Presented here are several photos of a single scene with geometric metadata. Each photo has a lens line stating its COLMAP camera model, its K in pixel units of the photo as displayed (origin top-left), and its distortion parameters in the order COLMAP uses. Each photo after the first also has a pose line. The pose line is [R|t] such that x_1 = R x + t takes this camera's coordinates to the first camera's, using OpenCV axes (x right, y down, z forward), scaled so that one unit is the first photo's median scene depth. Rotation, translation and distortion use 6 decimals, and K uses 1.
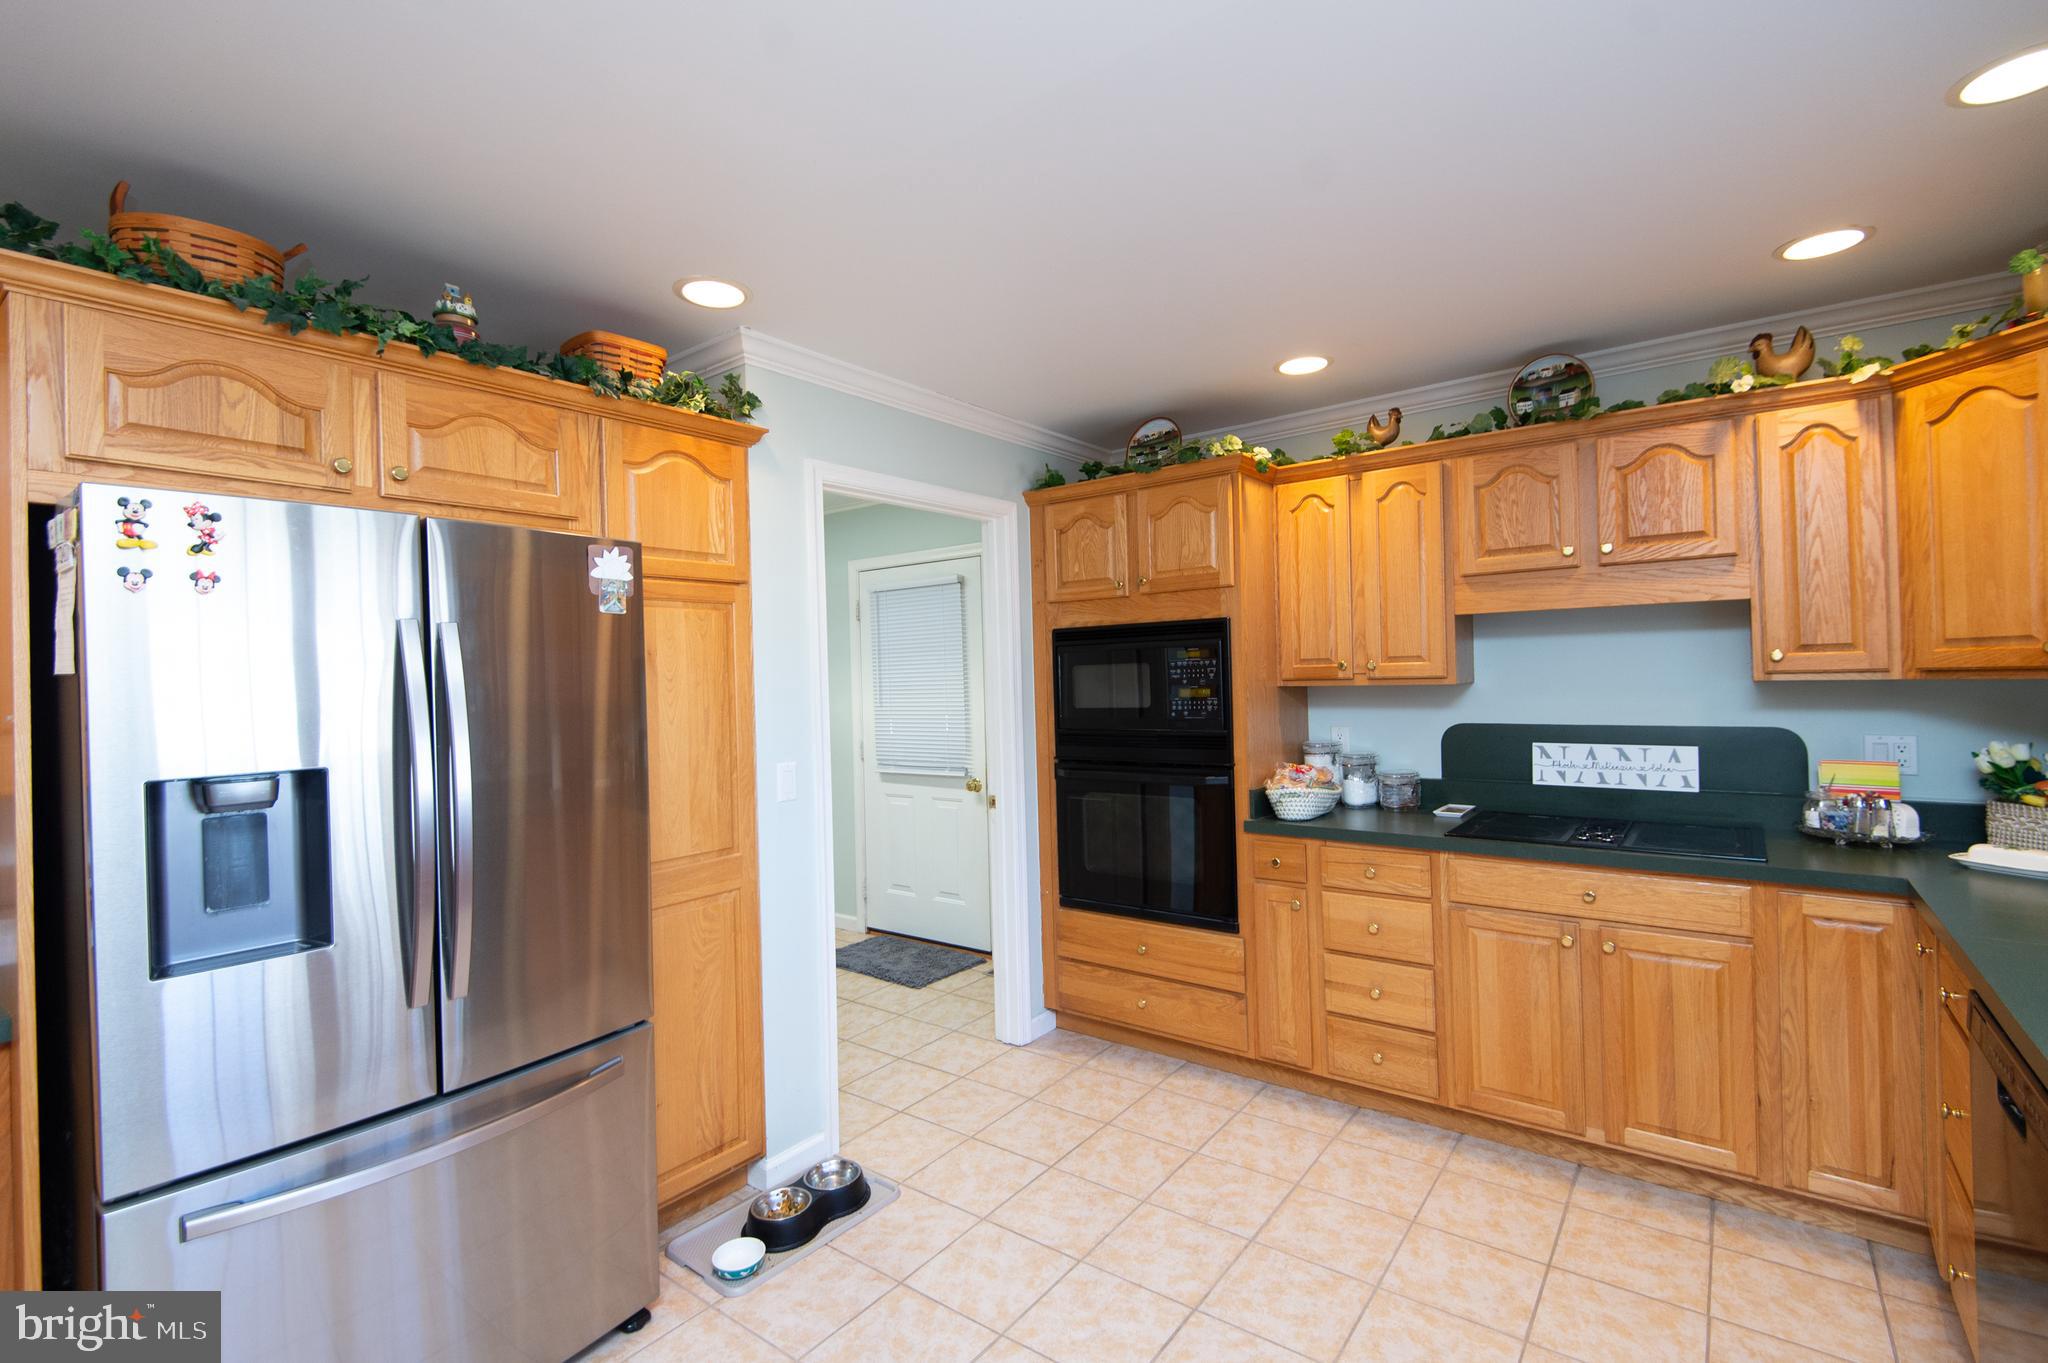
lens RADIAL K [[919.7, 0, 1026.0], [0, 919.7, 673.9], [0, 0, 1]] dist [0.014520, -0.012729]
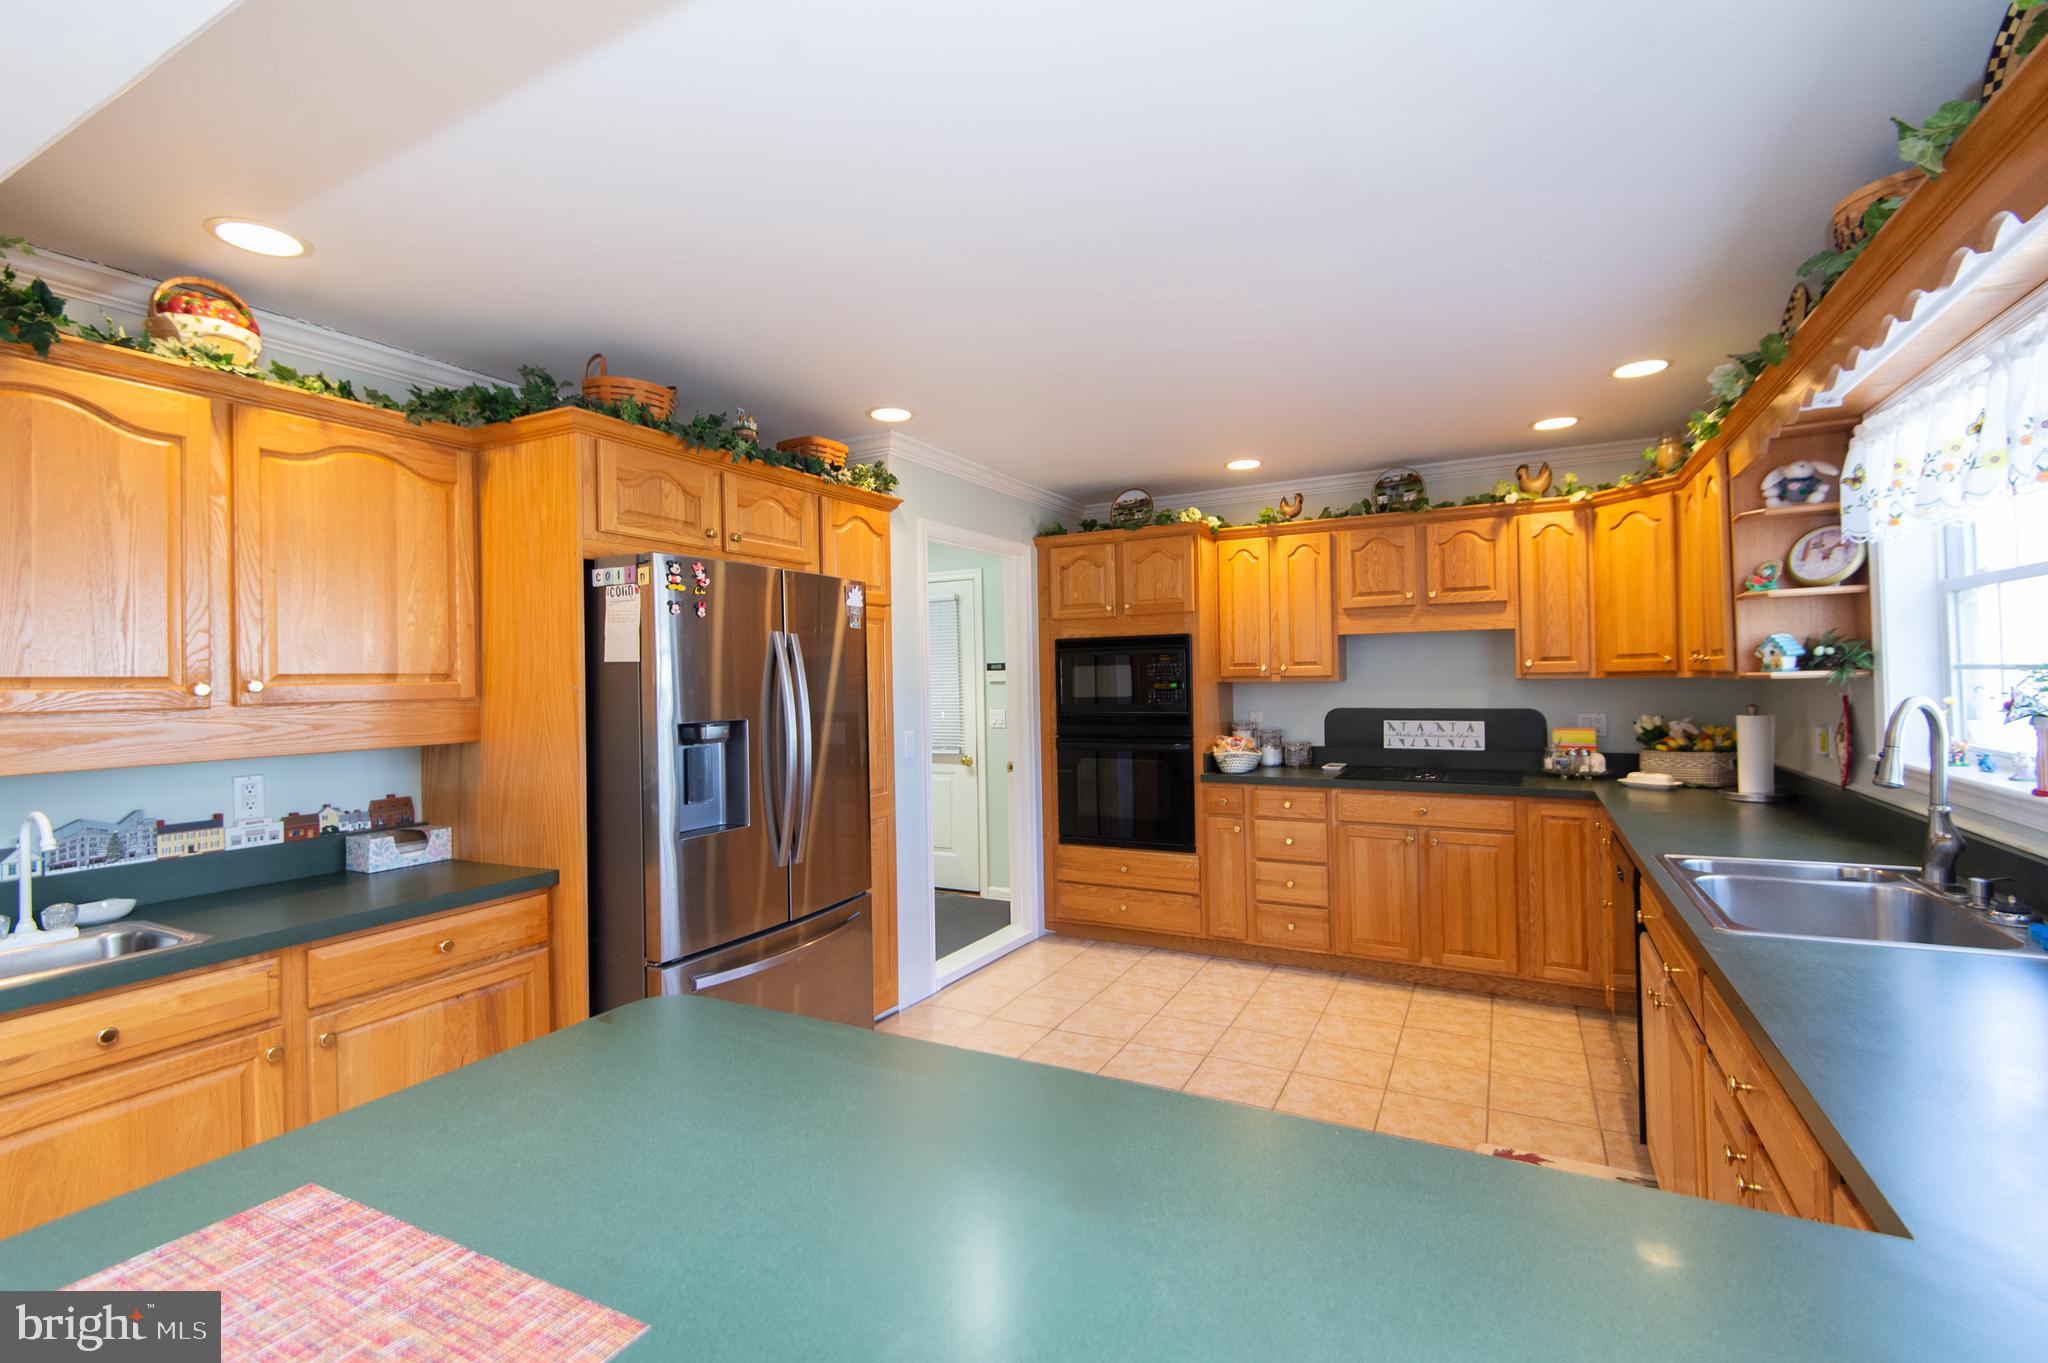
lens RADIAL K [[906.5, 0, 1027.5], [0, 906.5, 675.7], [0, 0, 1]] dist [0.046717, -0.043372]
pose [[0.985934, 0.008617, 0.166911, -0.290653], [-0.008168, 0.999961, -0.003373, 0.012442], [-0.166934, 0.001962, 0.985966, -0.393327]]
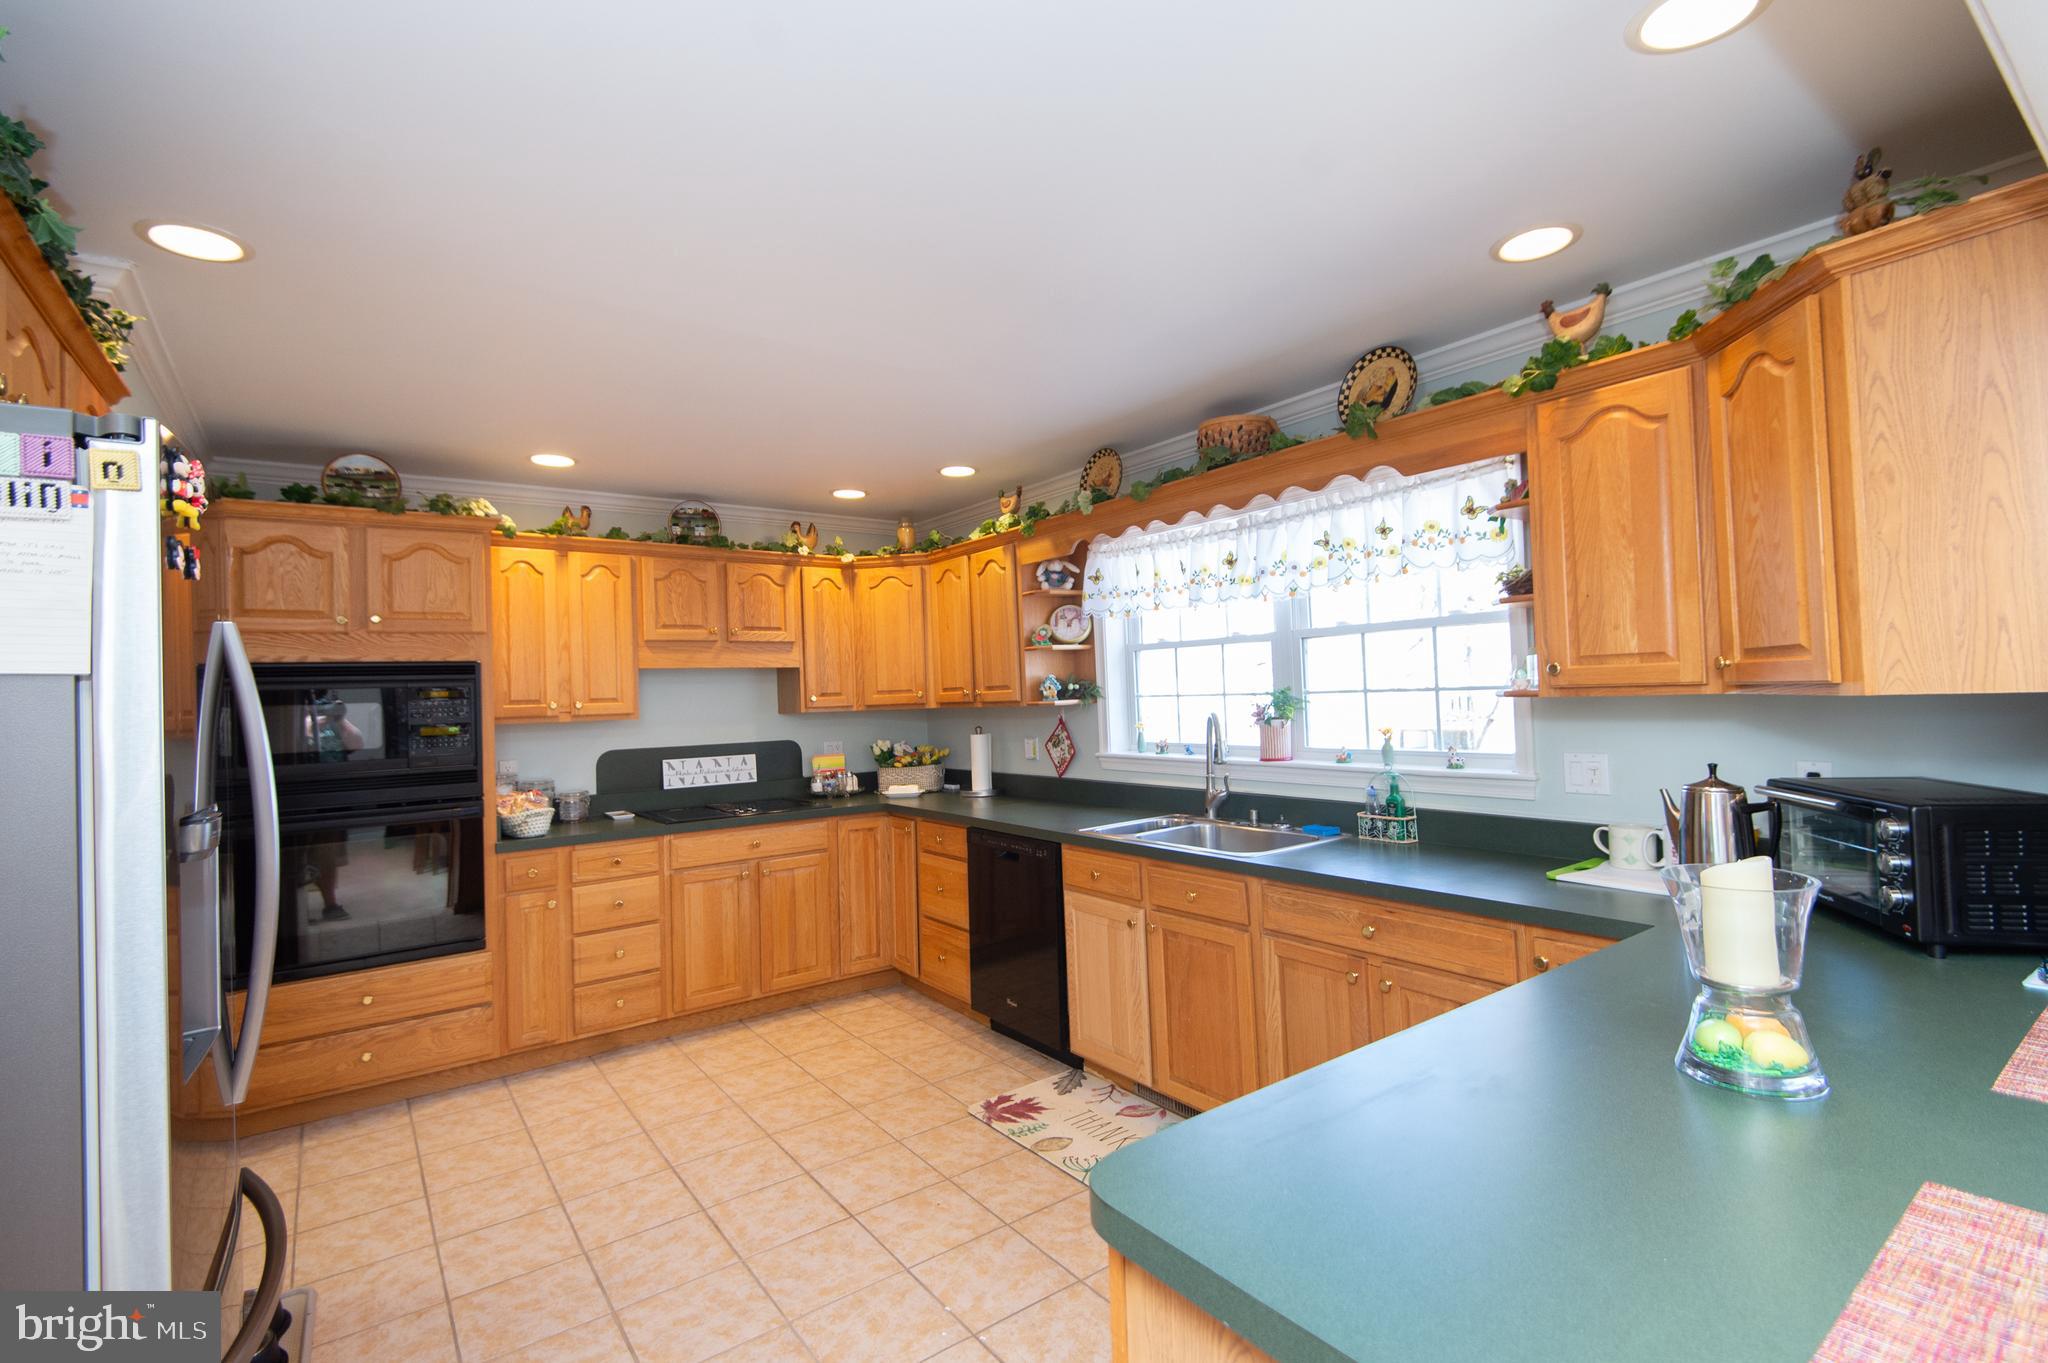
lens RADIAL K [[930.1, 0, 1029.2], [0, 930.1, 676.1], [0, 0, 1]] dist [0.047060, -0.041739]
pose [[0.278343, 0.035278, 0.959834, -0.736470], [0.022442, 0.998814, -0.043218, 0.021561], [-0.960219, 0.033570, 0.277222, 0.054317]]
